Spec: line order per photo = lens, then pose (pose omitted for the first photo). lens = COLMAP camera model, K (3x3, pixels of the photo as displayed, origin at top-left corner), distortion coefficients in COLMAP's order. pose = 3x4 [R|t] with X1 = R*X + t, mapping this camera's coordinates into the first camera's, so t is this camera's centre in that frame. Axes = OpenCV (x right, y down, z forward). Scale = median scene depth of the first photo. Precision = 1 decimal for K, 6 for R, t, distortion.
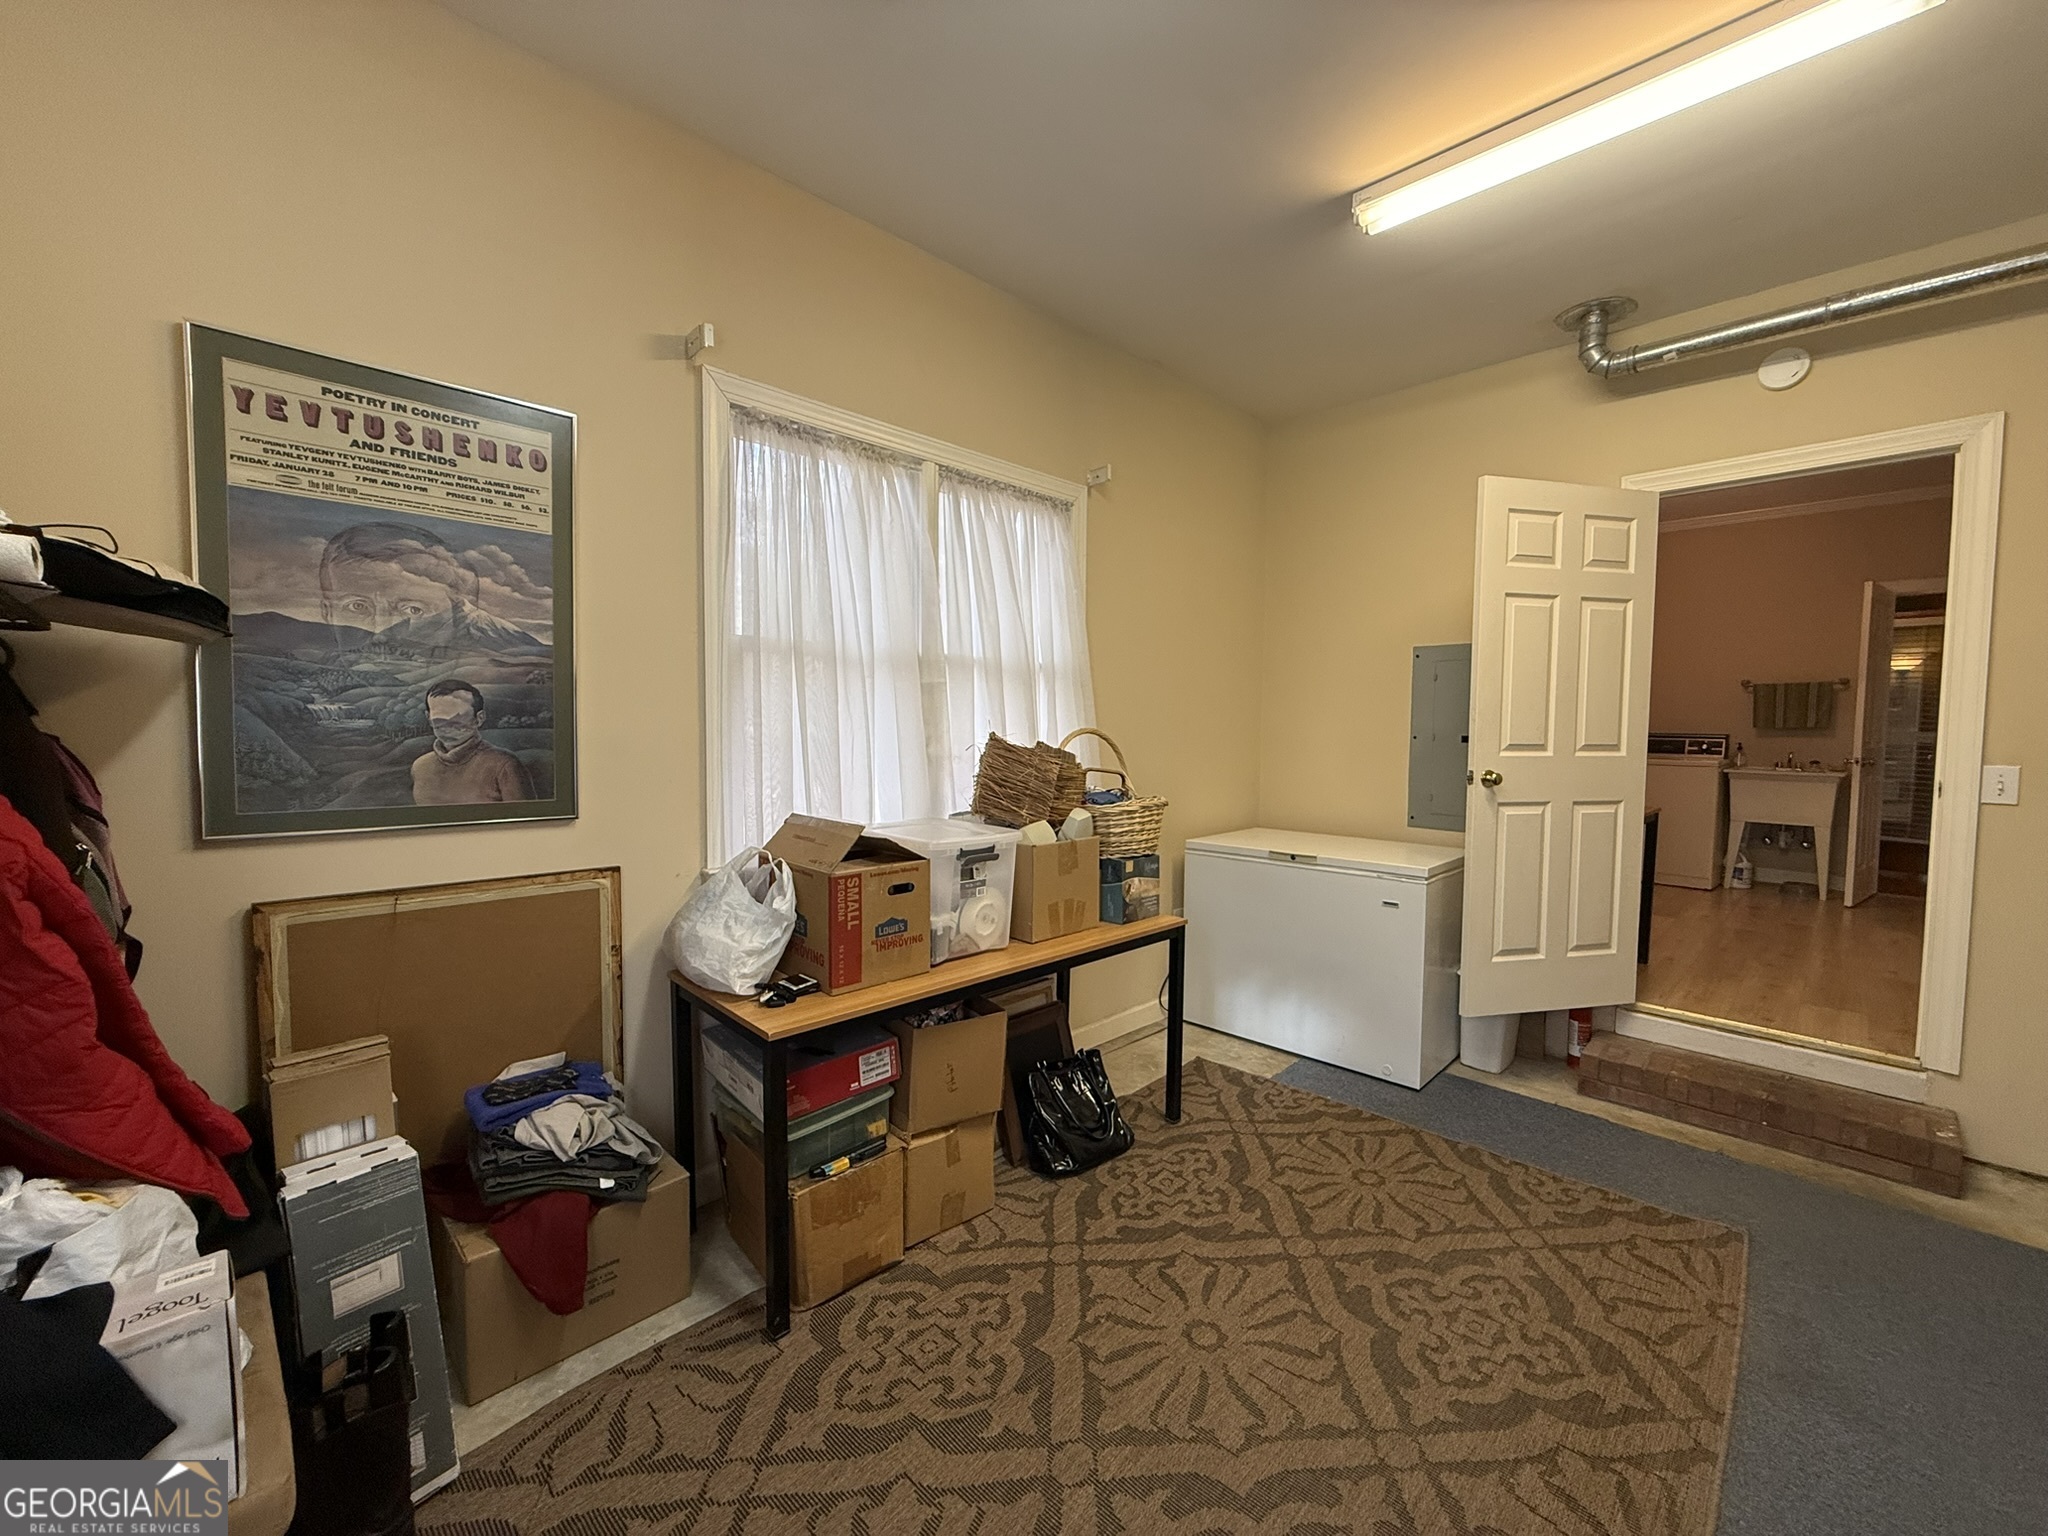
lens RADIAL K [[816.6, 0, 1024.2], [0, 816.6, 763.9], [0, 0, 1]] dist [-0.001168, 0.000459]
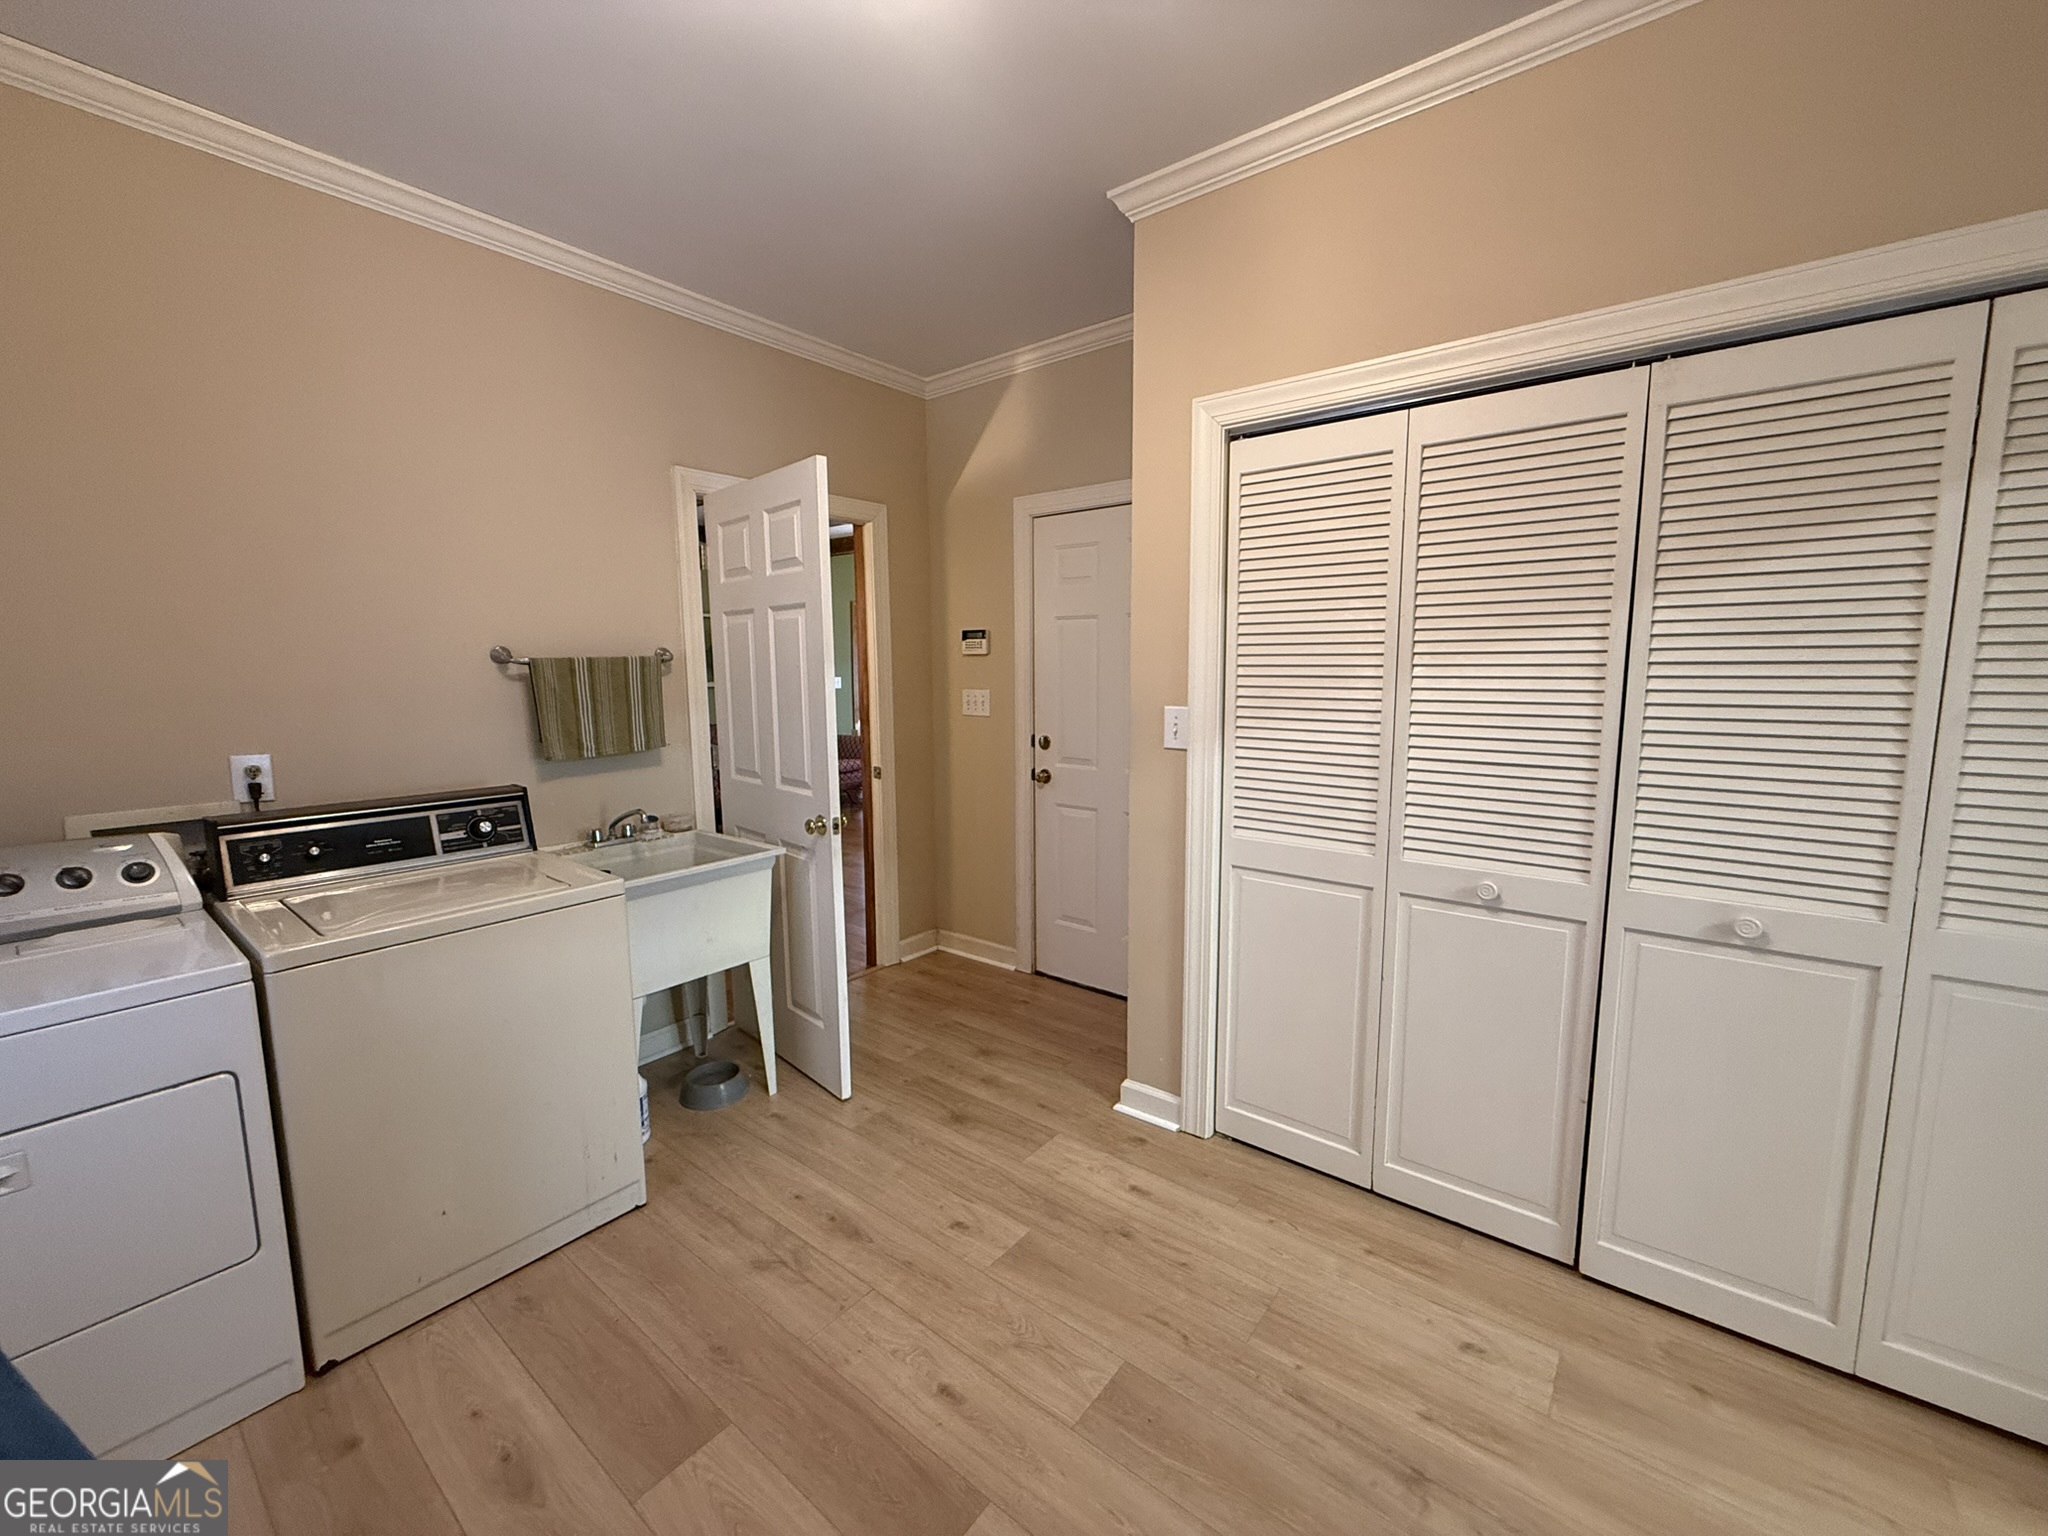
lens RADIAL K [[816.6, 0, 1028.4], [0, 816.6, 771.1], [0, 0, 1]] dist [-0.001168, 0.000459]
pose [[-0.102808, -0.129024, 0.986298, 0.446886], [0.069177, 0.988224, 0.136487, -0.080047], [-0.992293, 0.082261, -0.092672, 0.790673]]
